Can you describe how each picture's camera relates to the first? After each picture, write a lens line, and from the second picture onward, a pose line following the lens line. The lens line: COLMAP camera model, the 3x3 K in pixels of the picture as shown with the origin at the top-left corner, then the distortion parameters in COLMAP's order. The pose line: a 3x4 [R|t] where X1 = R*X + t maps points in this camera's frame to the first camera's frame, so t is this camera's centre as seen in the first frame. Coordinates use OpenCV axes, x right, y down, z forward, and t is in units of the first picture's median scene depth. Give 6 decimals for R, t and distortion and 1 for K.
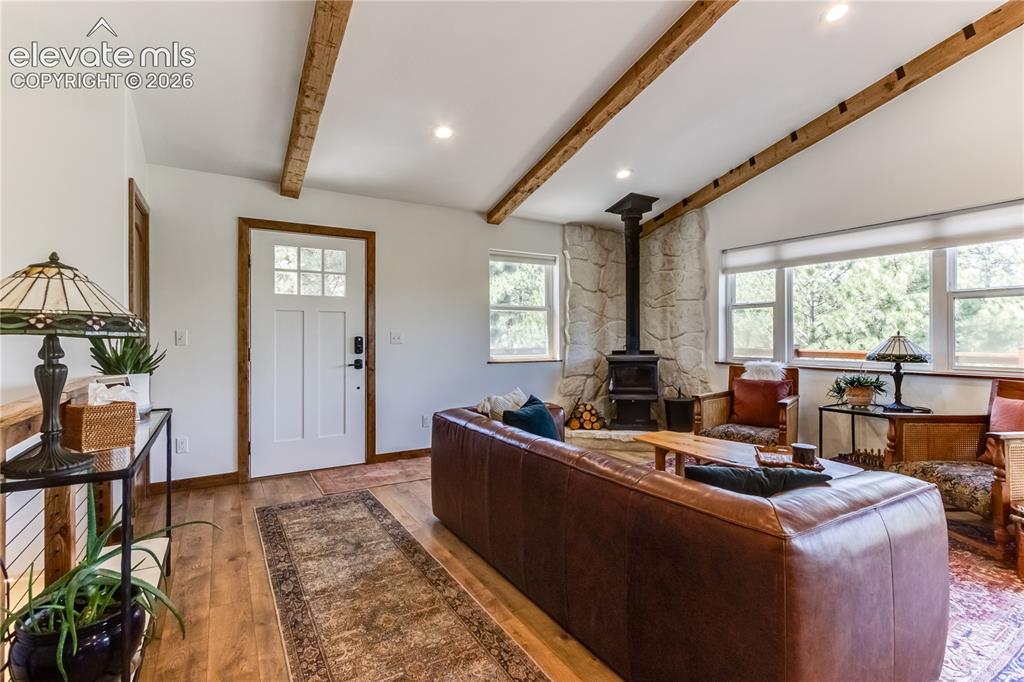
lens RADIAL K [[498.4, 0, 515.2], [0, 498.4, 339.8], [0, 0, 1]] dist [-0.002327, -0.000218]
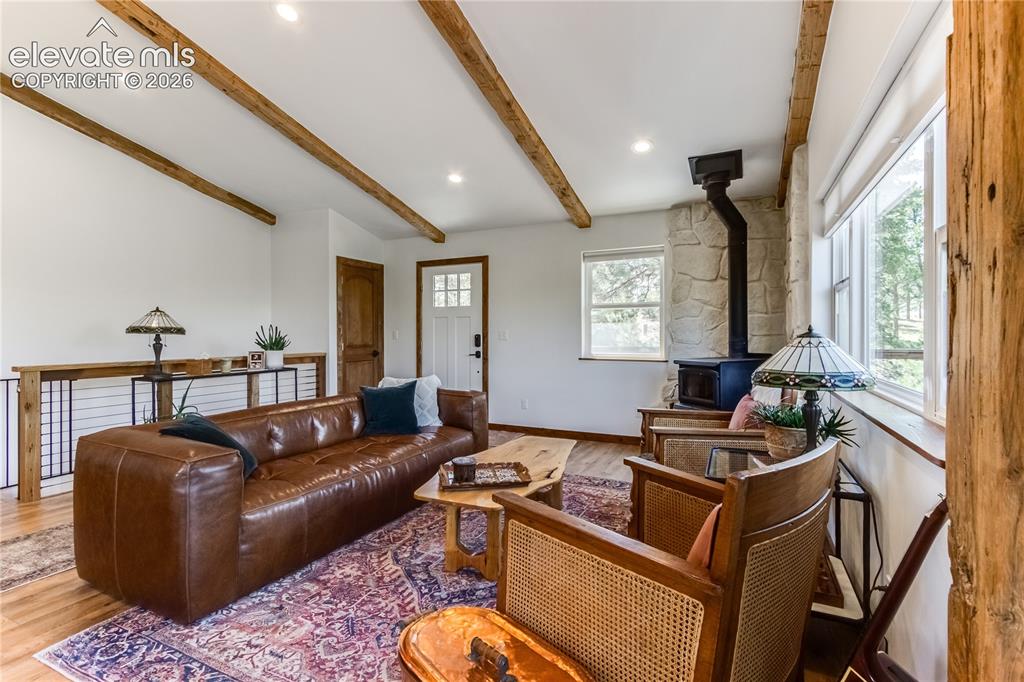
lens RADIAL K [[468.8, 0, 515.0], [0, 468.8, 336.0], [0, 0, 1]] dist [0.000959, 0.000028]
pose [[0.543216, 0.003891, -0.839584, 0.817686], [-0.005700, 0.999983, 0.000947, -0.003650], [0.839573, 0.004272, 0.543229, 0.387687]]
